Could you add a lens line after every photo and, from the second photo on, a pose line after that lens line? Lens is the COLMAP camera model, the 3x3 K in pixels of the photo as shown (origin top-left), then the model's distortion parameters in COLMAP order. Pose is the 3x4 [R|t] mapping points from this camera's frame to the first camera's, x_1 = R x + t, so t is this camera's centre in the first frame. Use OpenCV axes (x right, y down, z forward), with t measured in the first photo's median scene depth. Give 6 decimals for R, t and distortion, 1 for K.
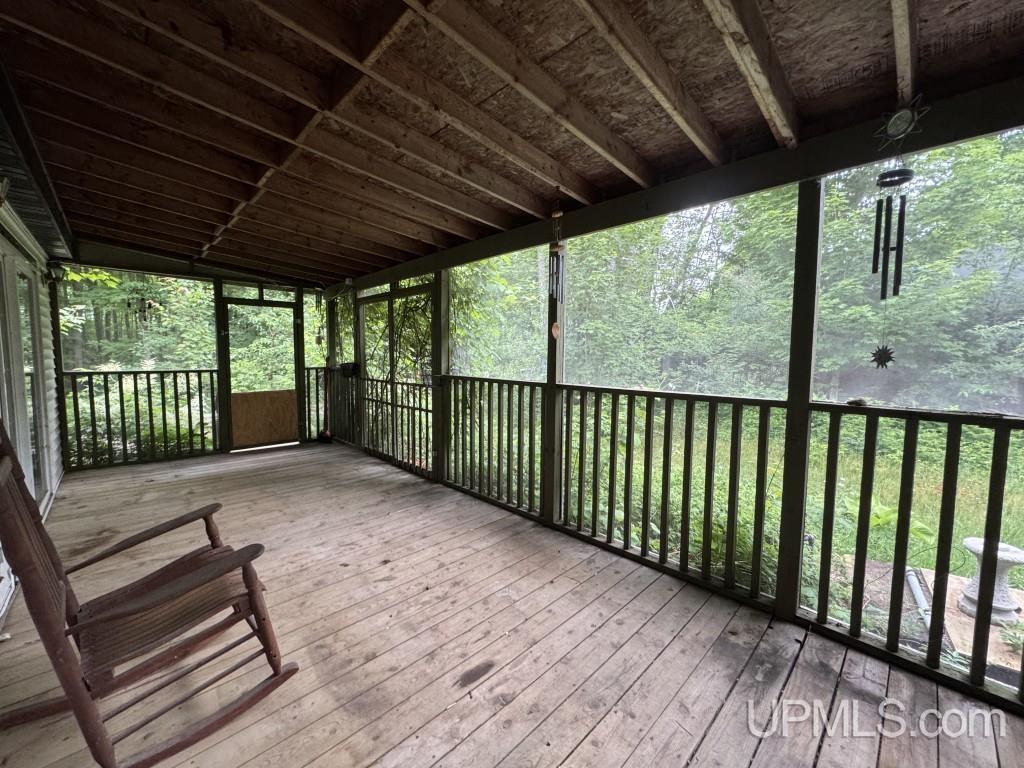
lens RADIAL K [[409.5, 0, 494.7], [0, 409.5, 381.9], [0, 0, 1]] dist [-0.003382, 0.003308]
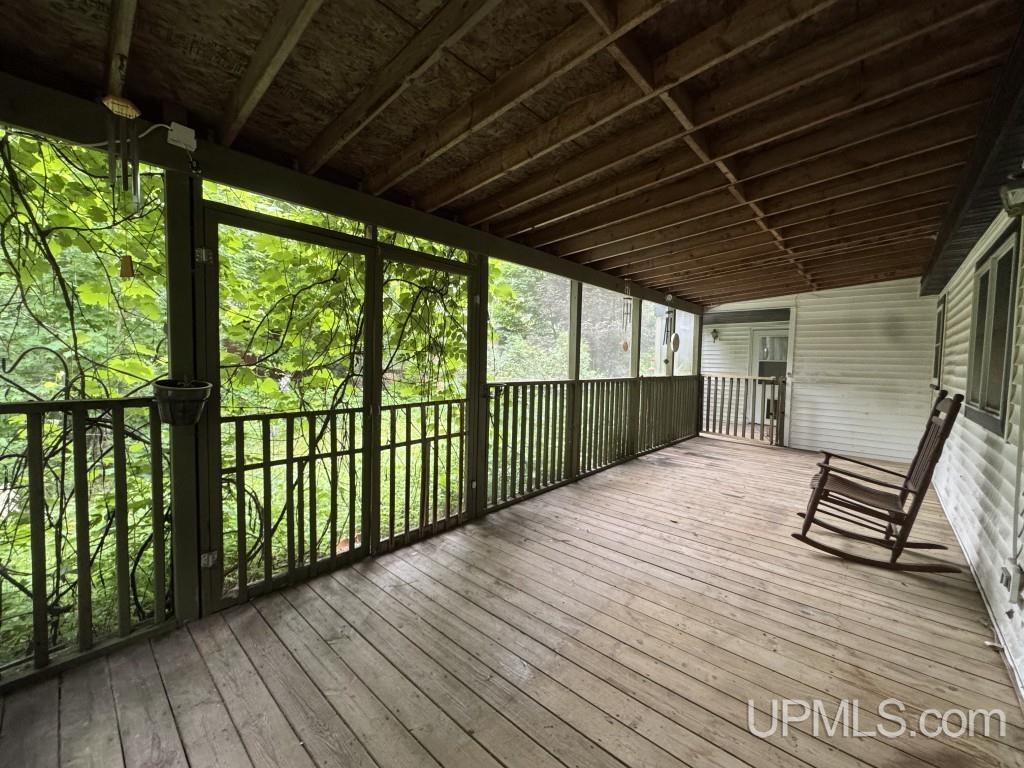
lens RADIAL K [[409.5, 0, 494.7], [0, 409.5, 381.9], [0, 0, 1]] dist [-0.003382, 0.003308]
pose [[-0.058975, -0.069193, 0.995859, -1.096064], [0.048461, 0.996220, 0.072088, -0.092088], [-0.997083, 0.052511, -0.055399, 1.180881]]
